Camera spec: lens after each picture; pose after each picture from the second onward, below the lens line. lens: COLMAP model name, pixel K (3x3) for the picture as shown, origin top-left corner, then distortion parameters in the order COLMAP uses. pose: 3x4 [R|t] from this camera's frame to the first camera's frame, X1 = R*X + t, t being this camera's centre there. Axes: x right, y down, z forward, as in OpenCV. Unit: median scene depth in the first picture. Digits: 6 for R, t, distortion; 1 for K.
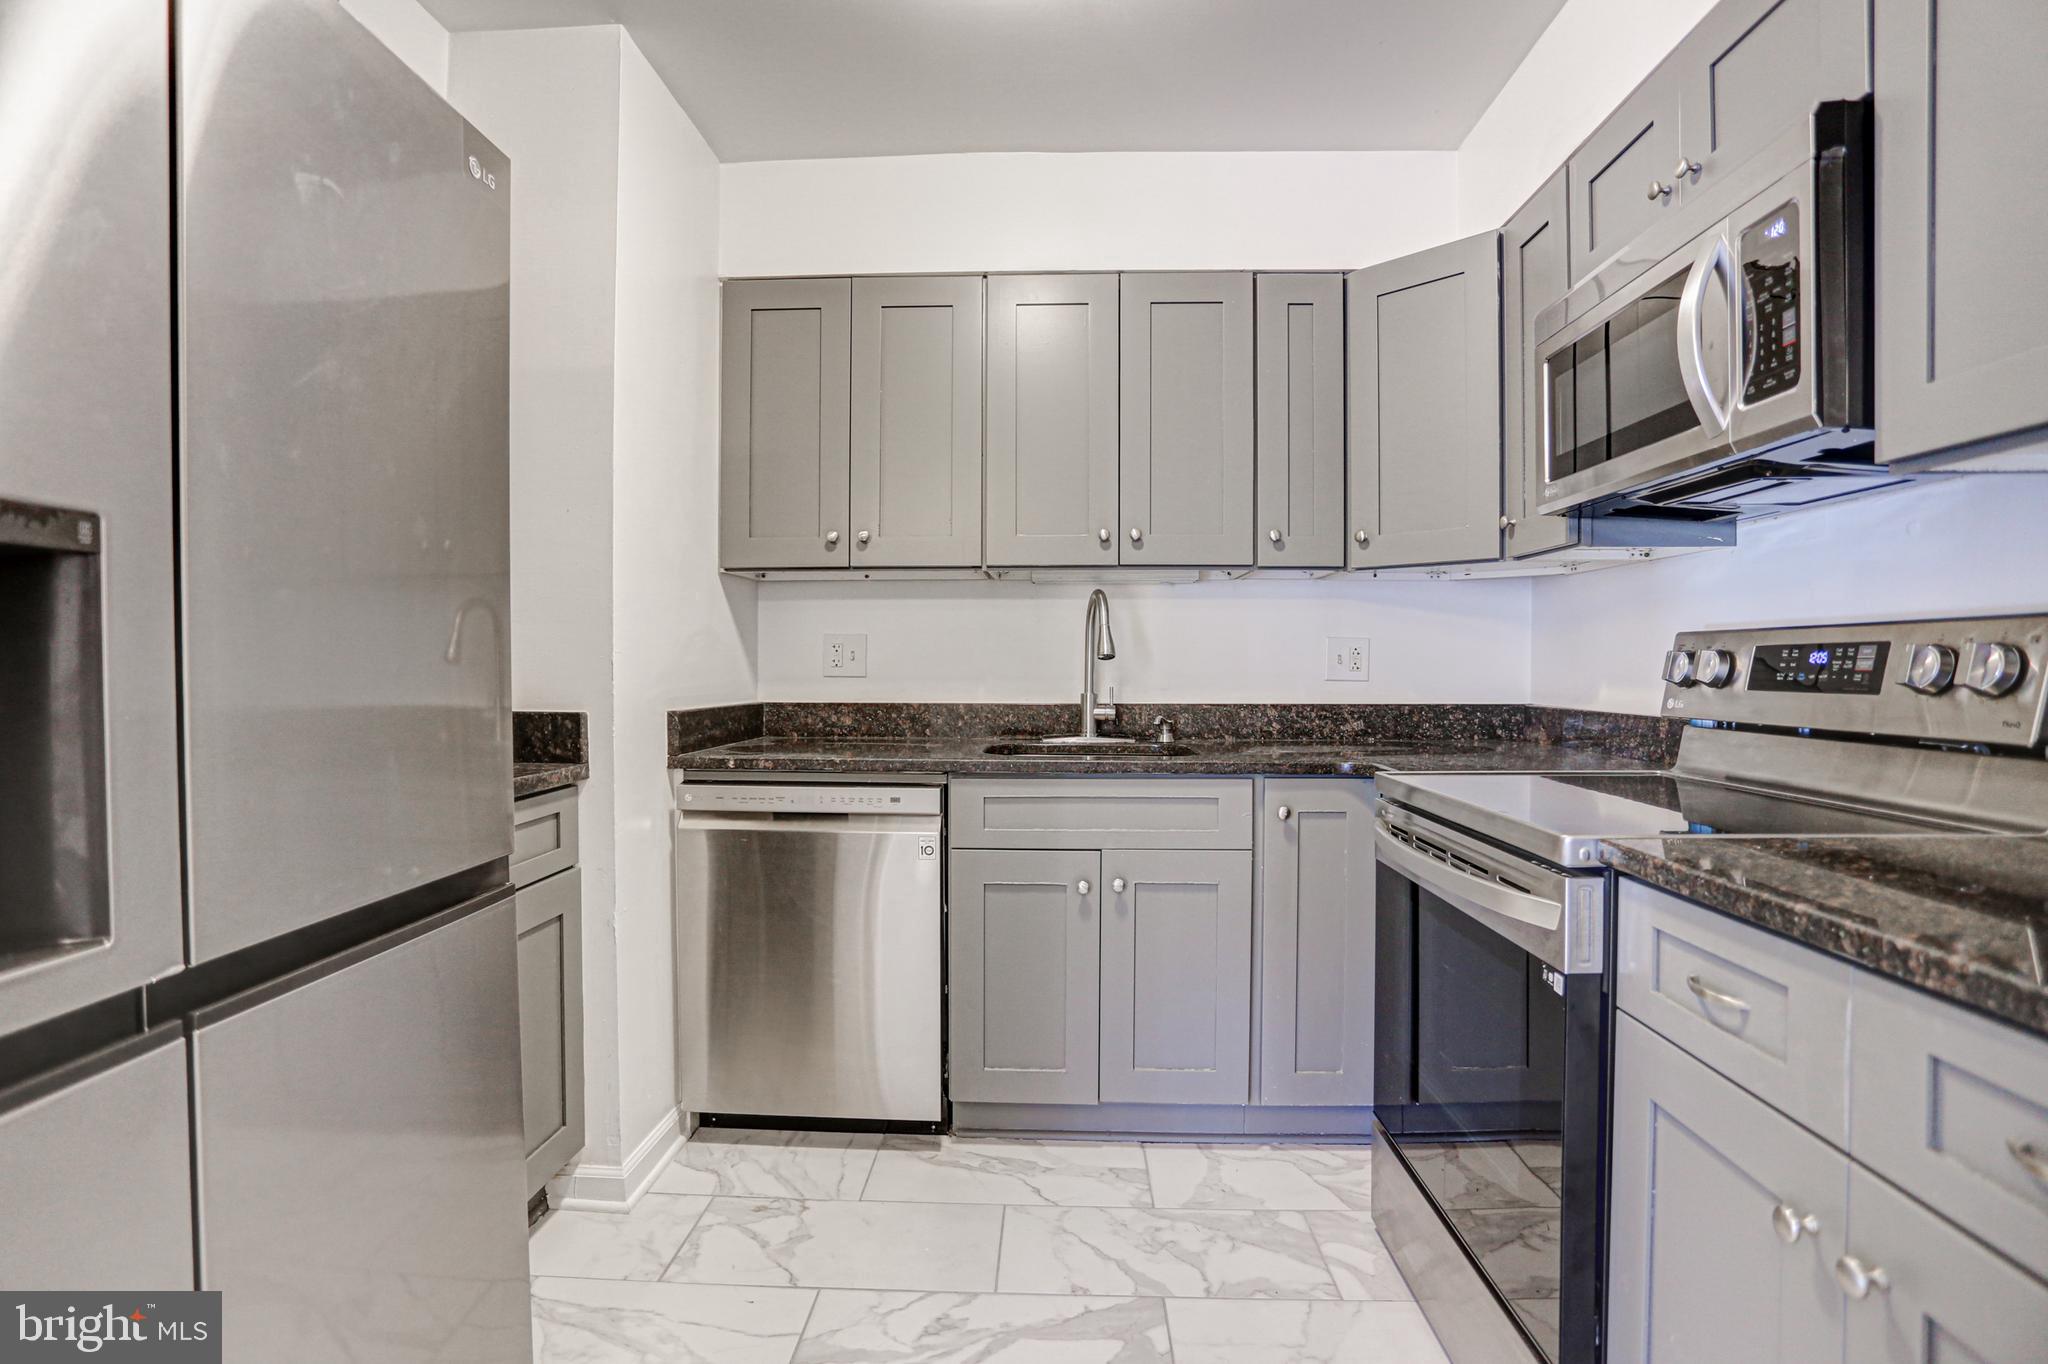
lens RADIAL K [[1027.2, 0, 1019.3], [0, 1027.2, 677.0], [0, 0, 1]] dist [-0.078275, 0.038646]
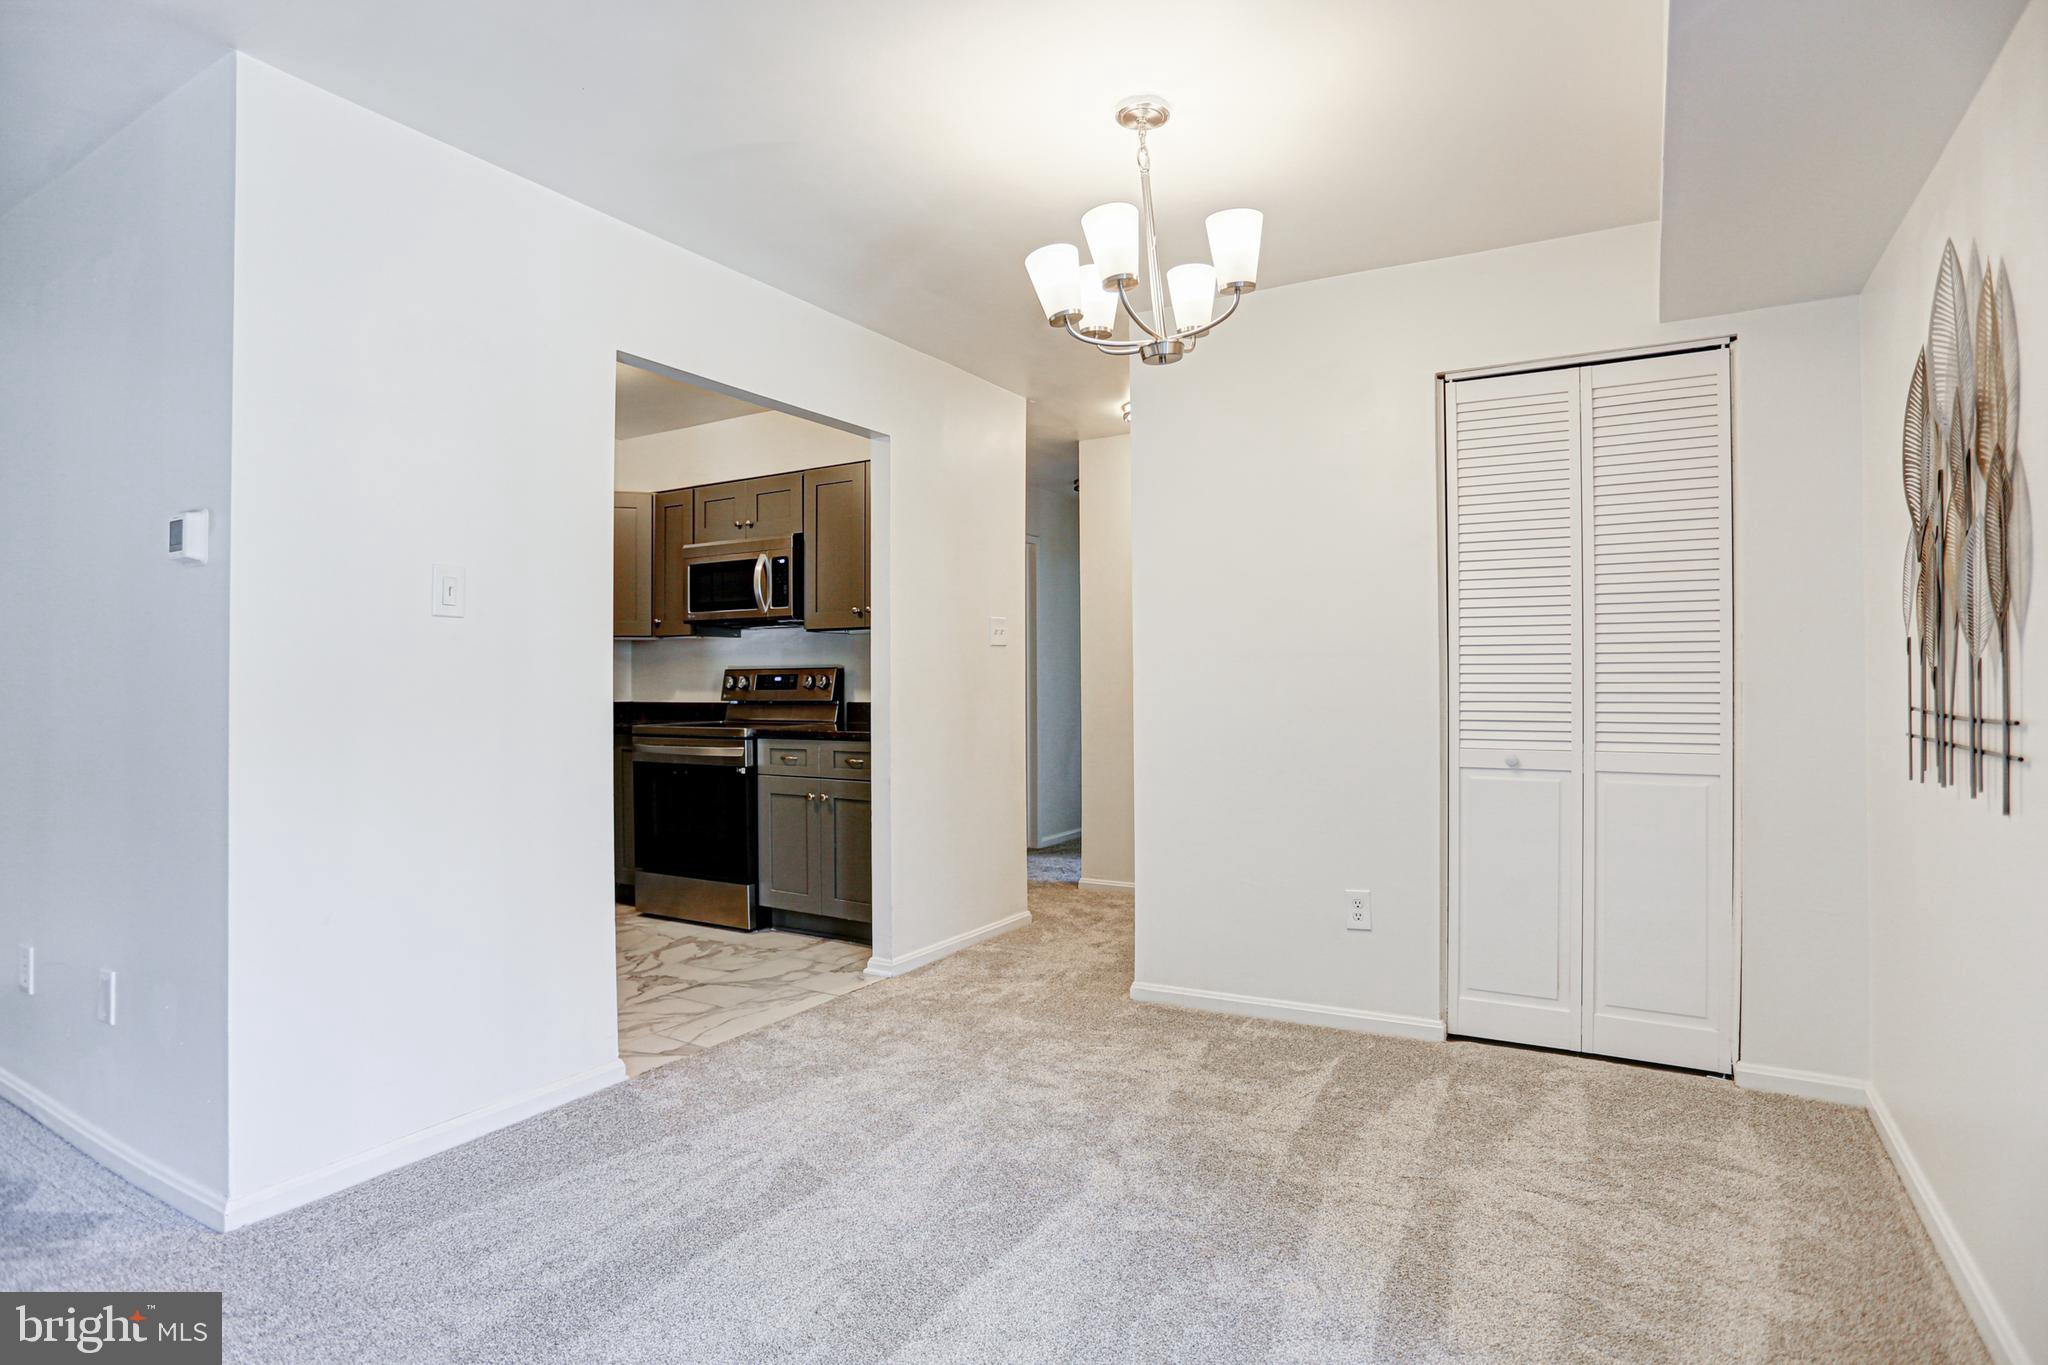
lens RADIAL K [[1044.7, 0, 1061.5], [0, 1044.7, 682.8], [0, 0, 1]] dist [-0.076810, 0.040642]
pose [[0.448080, -0.003372, 0.893987, -1.313186], [0.017182, 0.999841, -0.004840, 0.018138], [-0.893828, 0.017529, 0.448067, -0.972870]]
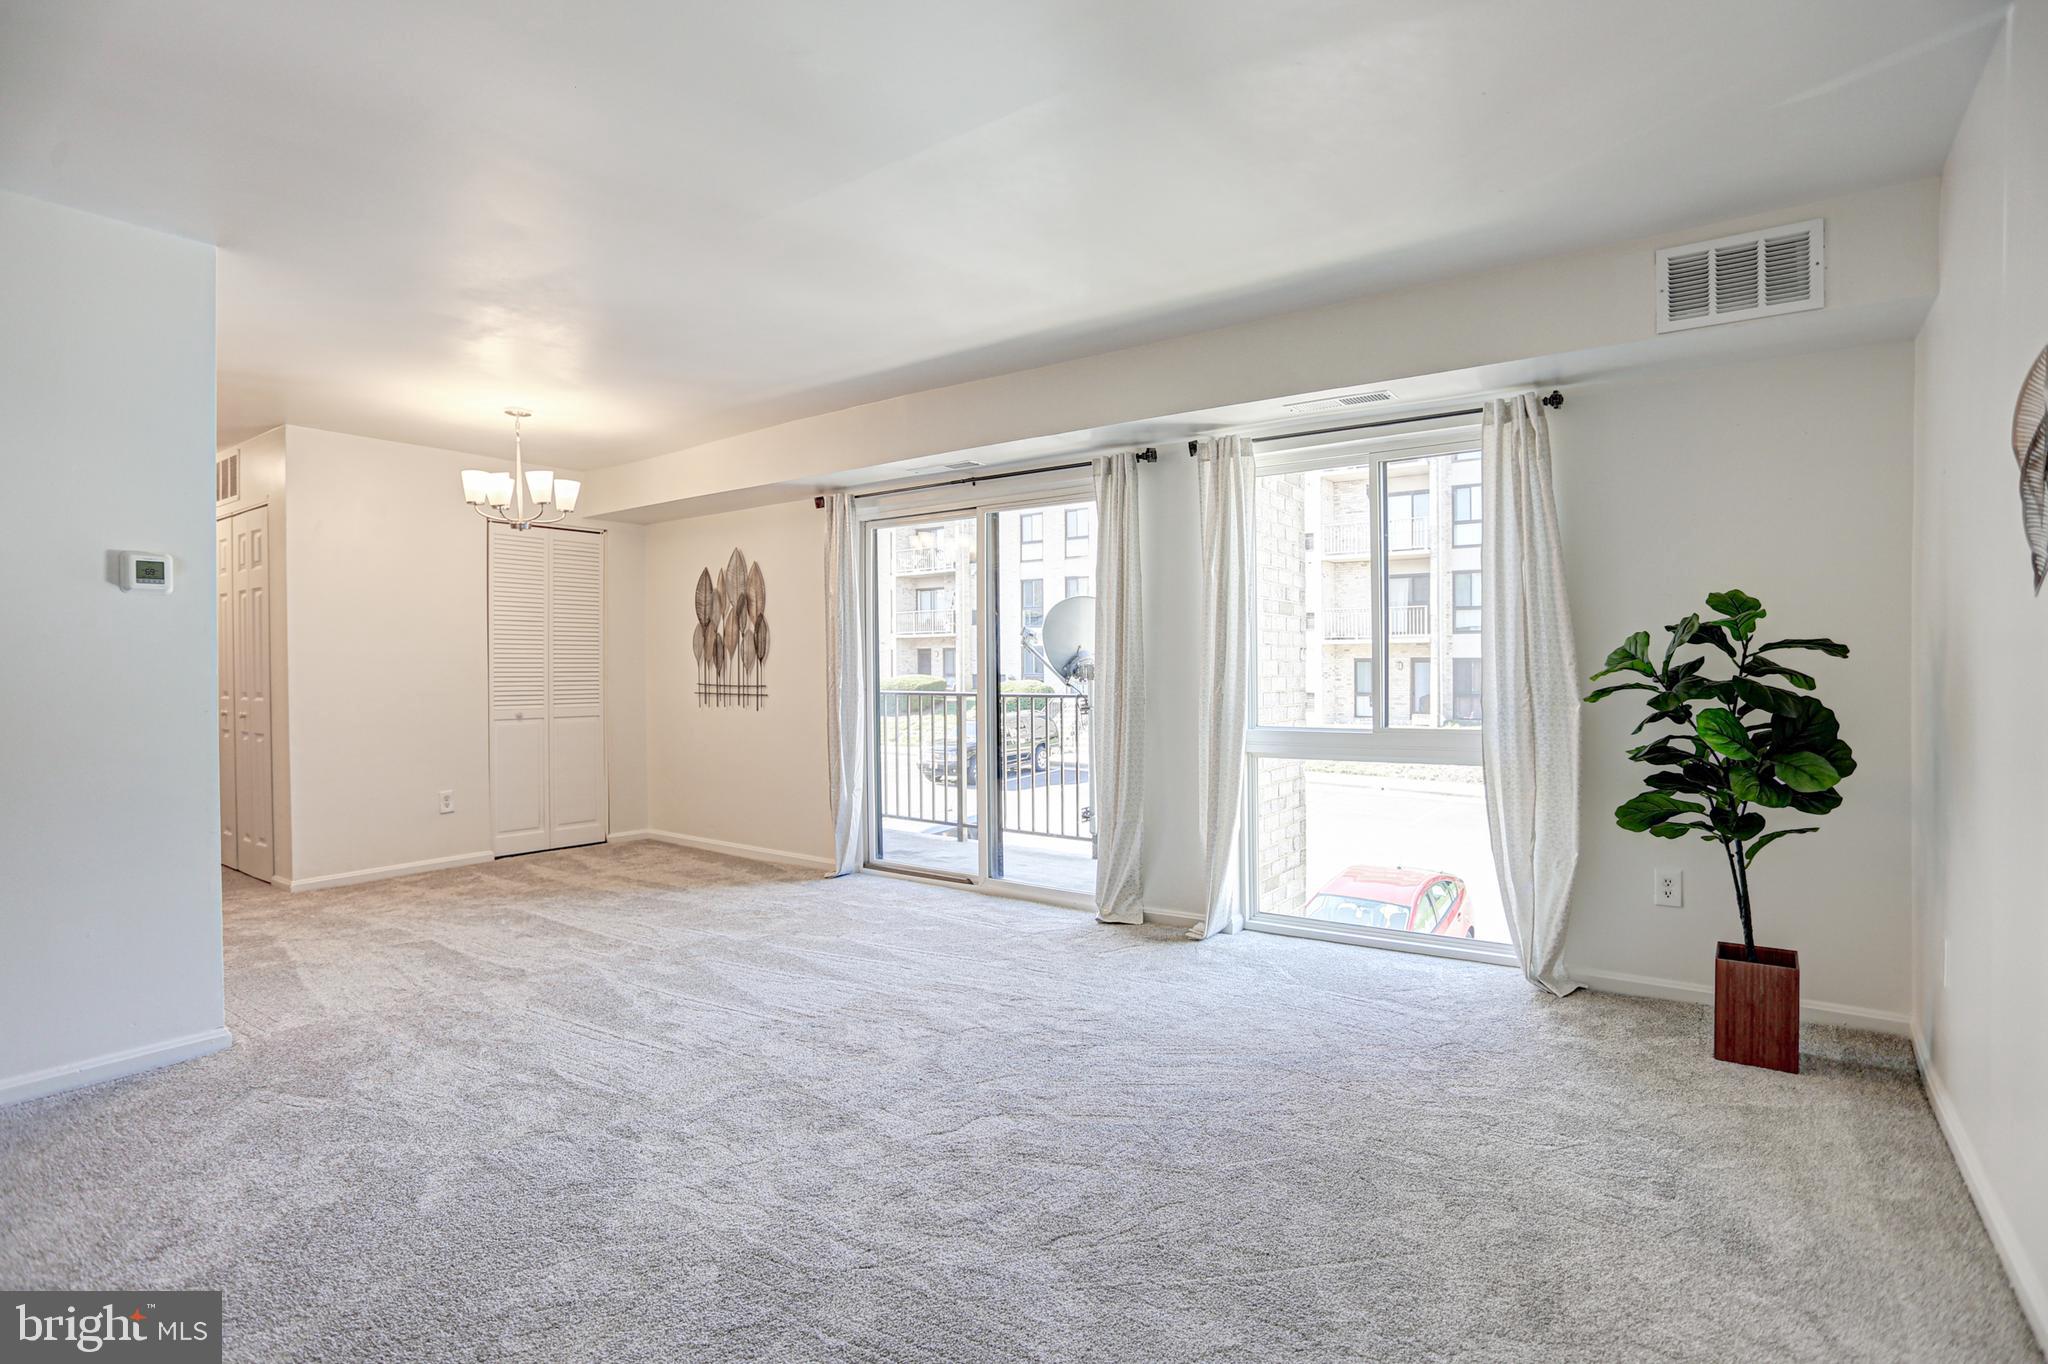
lens RADIAL K [[1027.2, 0, 1019.3], [0, 1027.2, 677.0], [0, 0, 1]] dist [-0.078275, 0.038646]
pose [[-0.832554, -0.001866, 0.553940, -2.541905], [0.011559, 0.999718, 0.020740, -0.020981], [-0.553823, 0.023670, -0.832298, 0.725704]]
